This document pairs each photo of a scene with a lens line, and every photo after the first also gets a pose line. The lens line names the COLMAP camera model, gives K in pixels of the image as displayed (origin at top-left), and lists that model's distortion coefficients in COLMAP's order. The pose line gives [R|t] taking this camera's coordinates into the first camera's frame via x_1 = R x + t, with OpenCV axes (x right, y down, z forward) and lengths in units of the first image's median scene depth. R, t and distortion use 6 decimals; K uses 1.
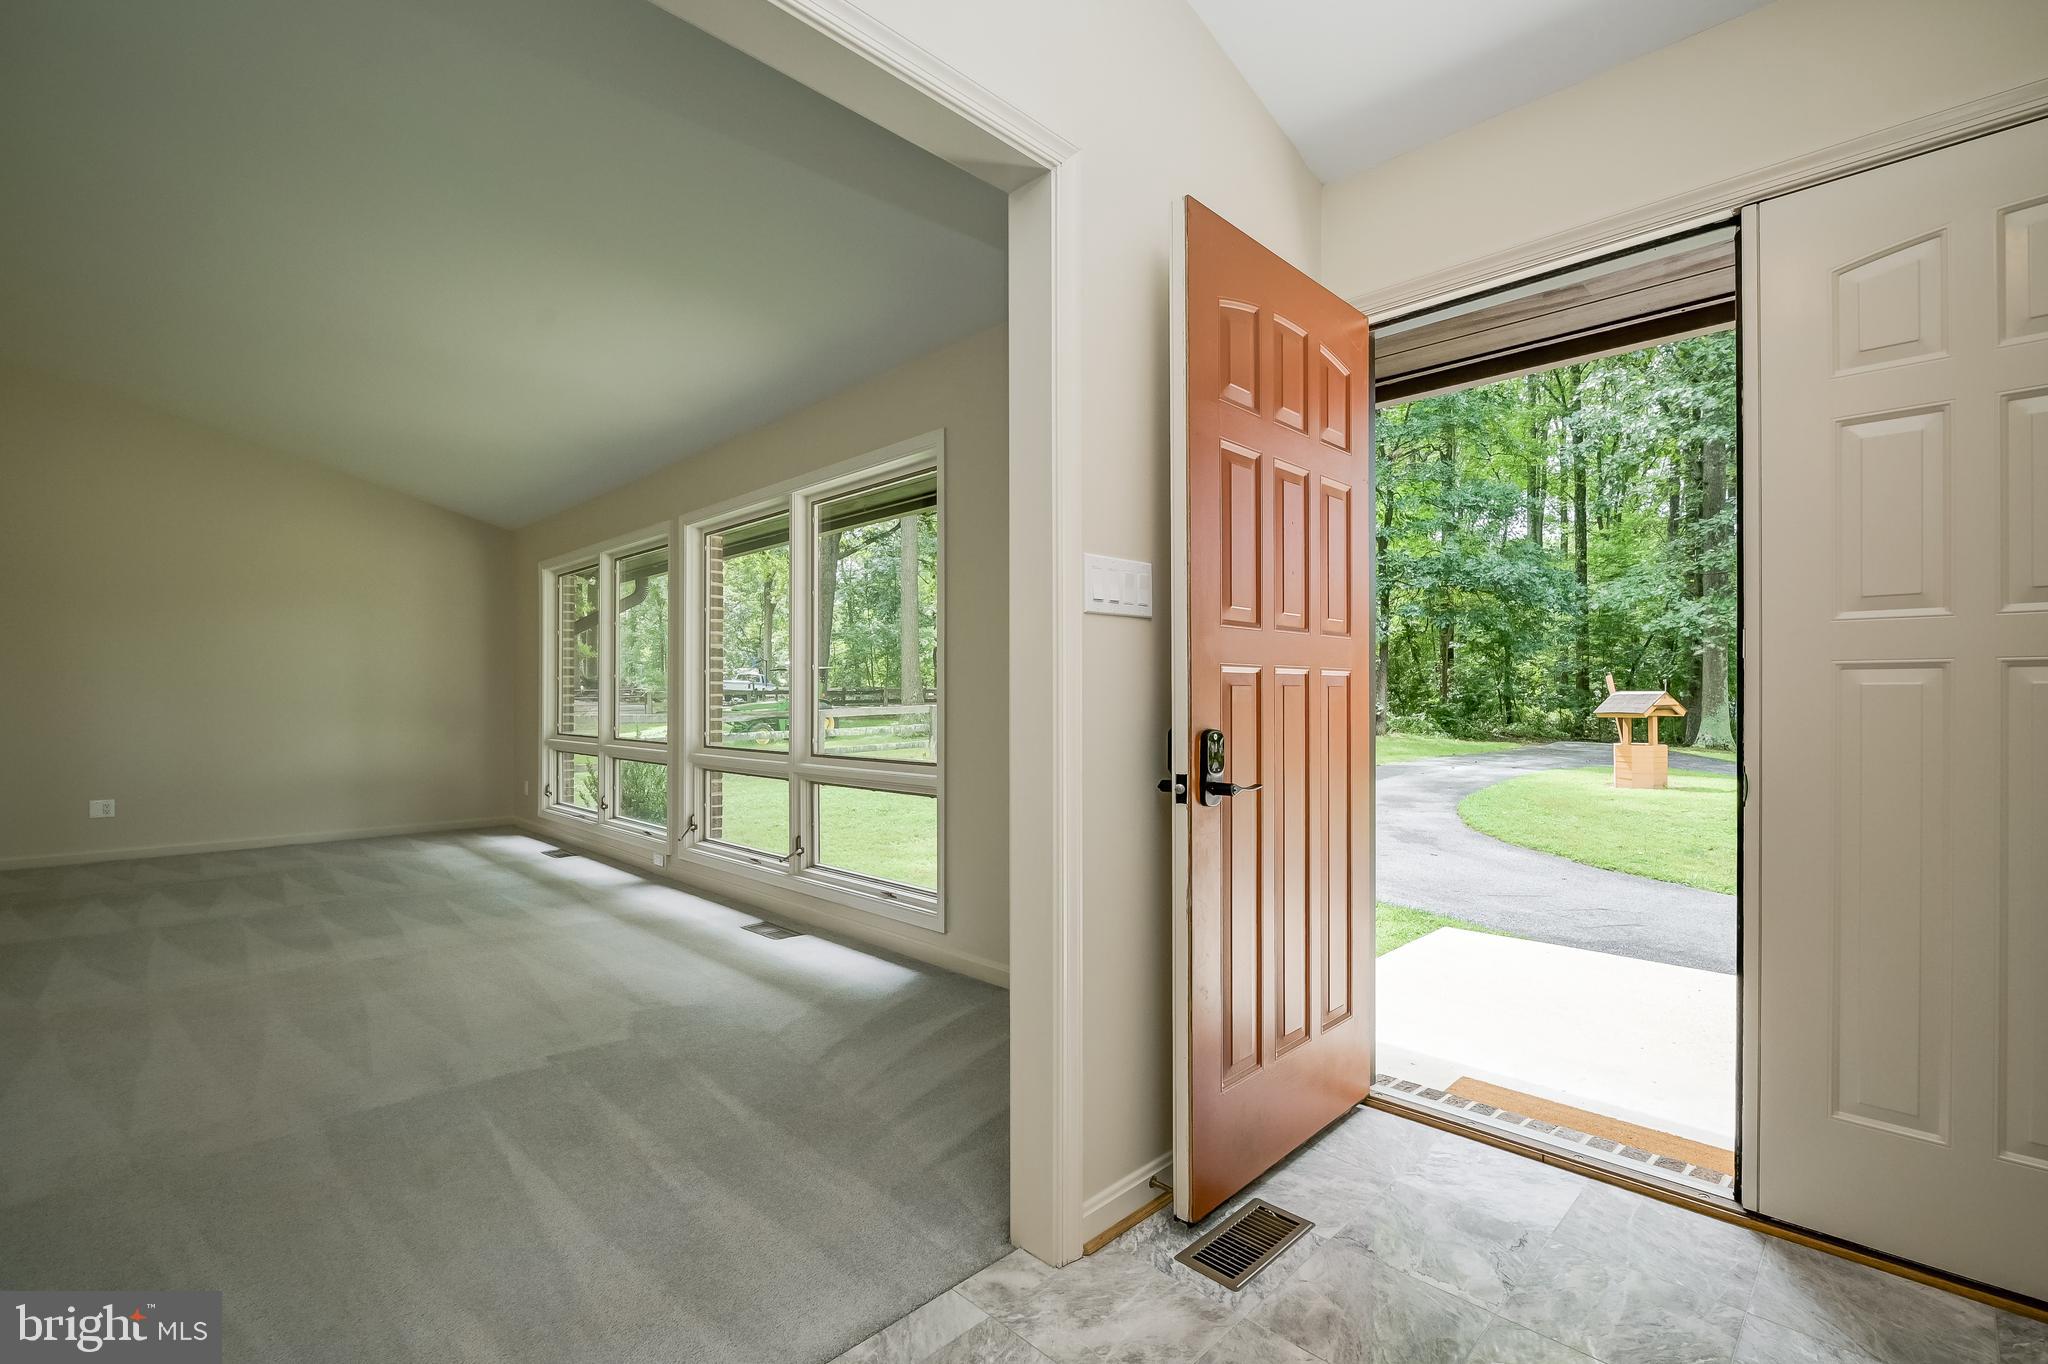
lens RADIAL K [[902.4, 0, 1031.9], [0, 902.4, 694.0], [0, 0, 1]] dist [-0.006627, -0.000310]
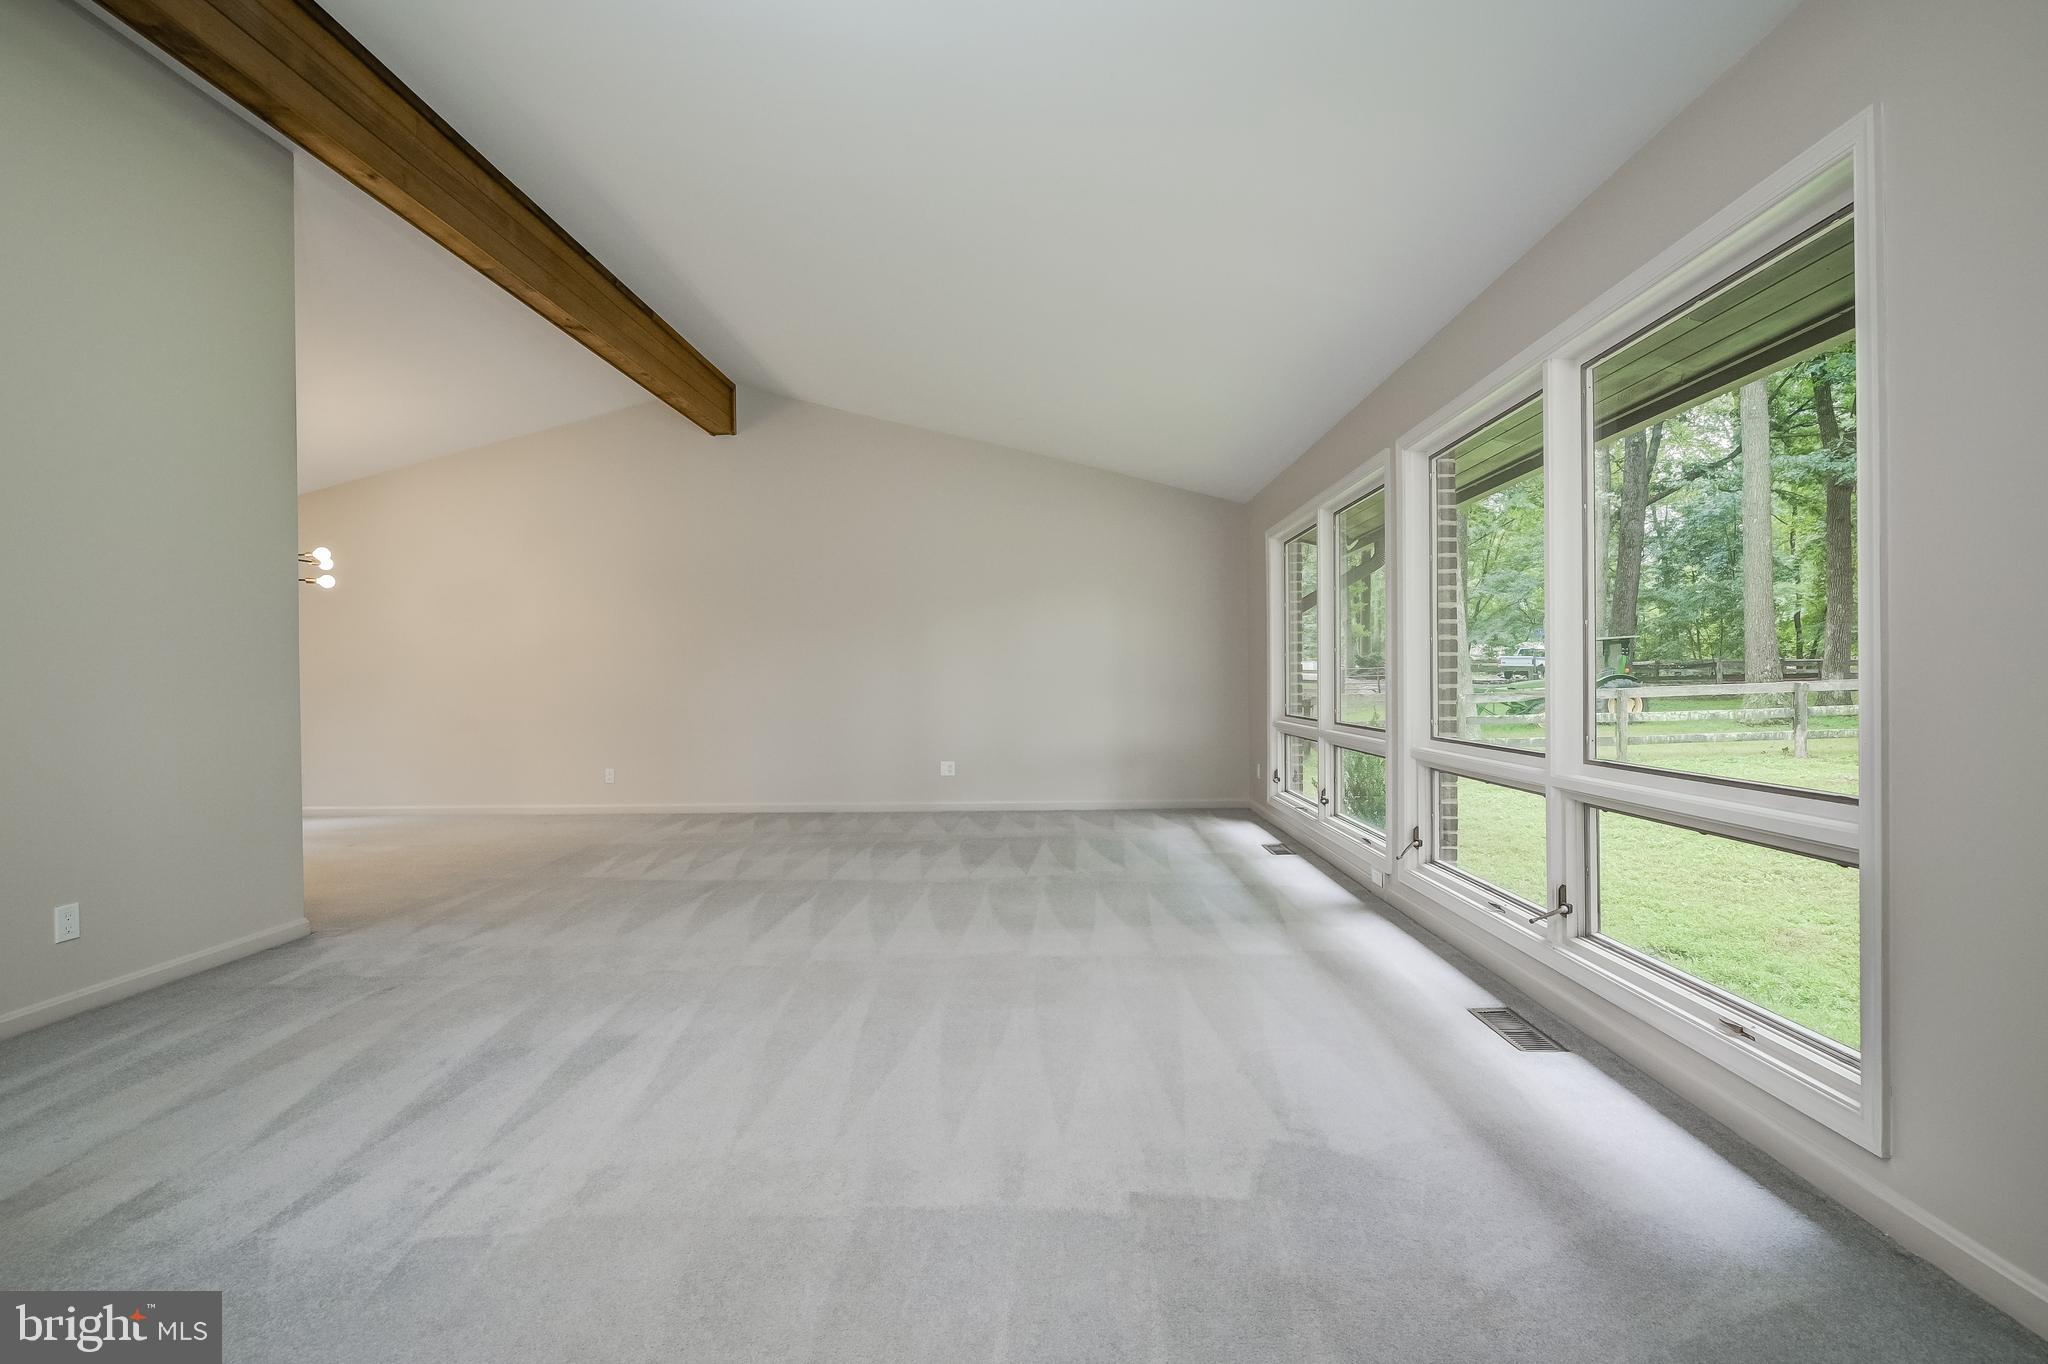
lens RADIAL K [[902.4, 0, 1041.1], [0, 902.4, 686.6], [0, 0, 1]] dist [-0.006627, -0.000310]
pose [[0.691890, -0.001573, -0.722002, -0.033177], [0.012934, 0.999864, 0.010217, 0.001820], [0.721887, -0.016408, 0.691816, 0.184513]]
